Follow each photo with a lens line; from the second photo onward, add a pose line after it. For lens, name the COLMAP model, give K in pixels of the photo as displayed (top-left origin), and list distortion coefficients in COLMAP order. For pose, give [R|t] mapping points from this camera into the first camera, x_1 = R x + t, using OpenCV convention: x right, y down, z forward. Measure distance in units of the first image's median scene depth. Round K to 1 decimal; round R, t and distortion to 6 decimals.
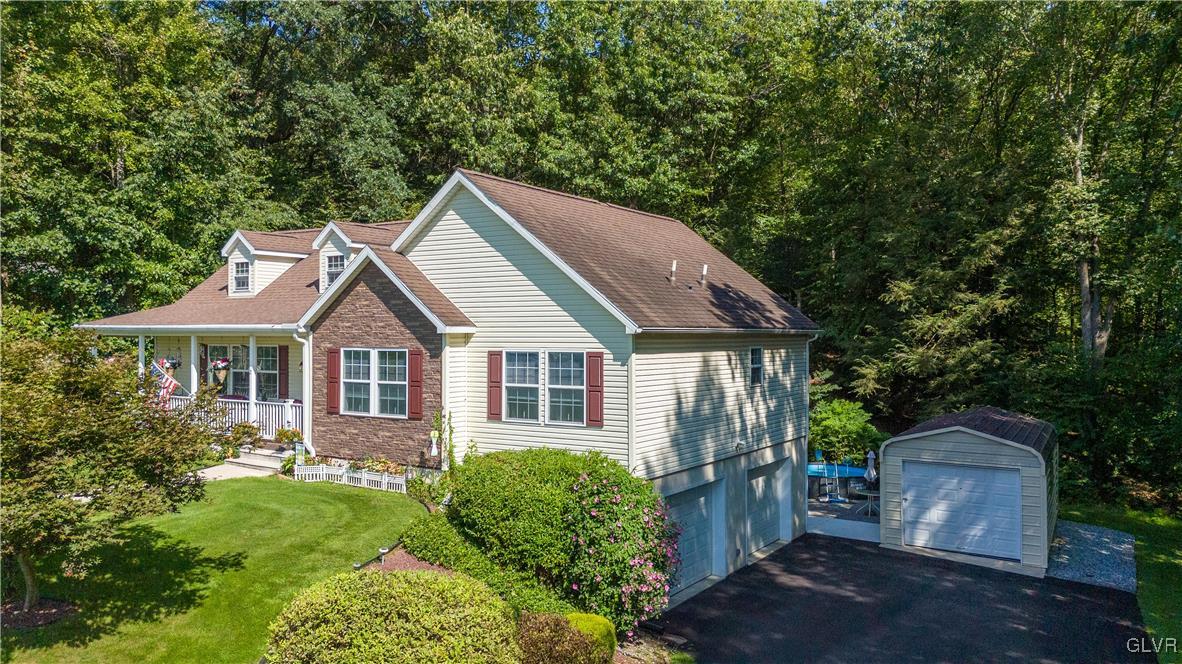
lens RADIAL K [[860.8, 0, 591.0], [0, 860.8, 332.0], [0, 0, 1]] dist [0.085061, -0.090925]
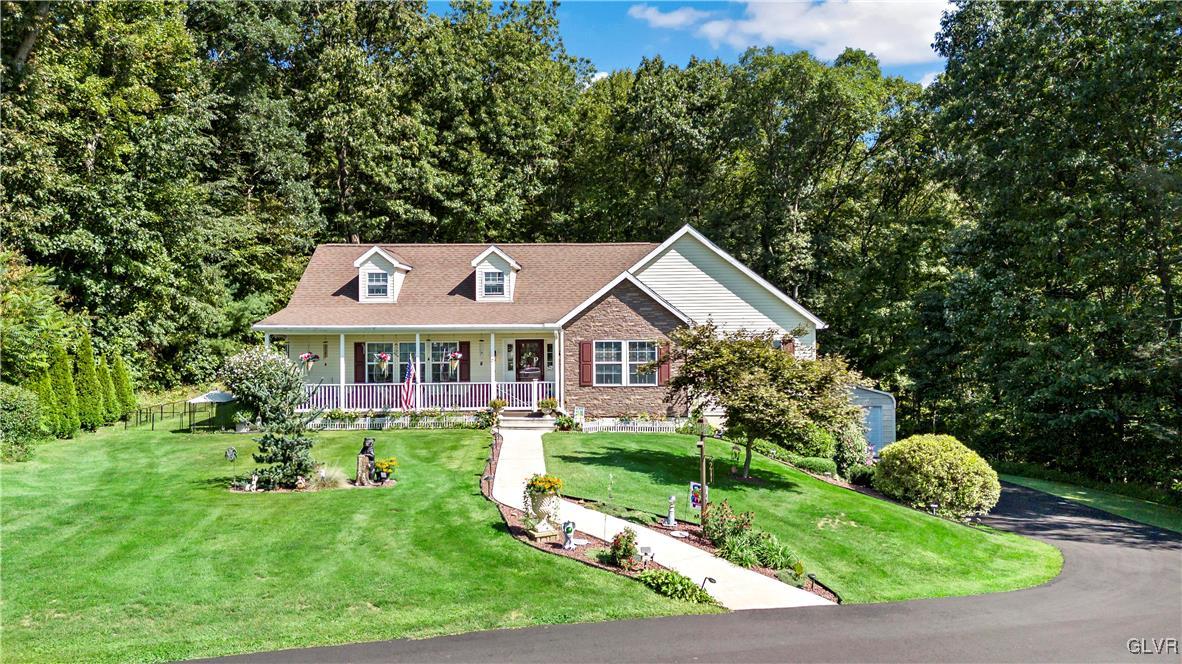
lens RADIAL K [[860.8, 0, 591.0], [0, 860.8, 332.0], [0, 0, 1]] dist [0.085061, -0.090925]
pose [[0.846175, -0.003196, 0.532896, -0.970513], [0.007109, 0.999961, -0.005291, 0.011031], [-0.532858, 0.008266, 0.846164, -0.191587]]
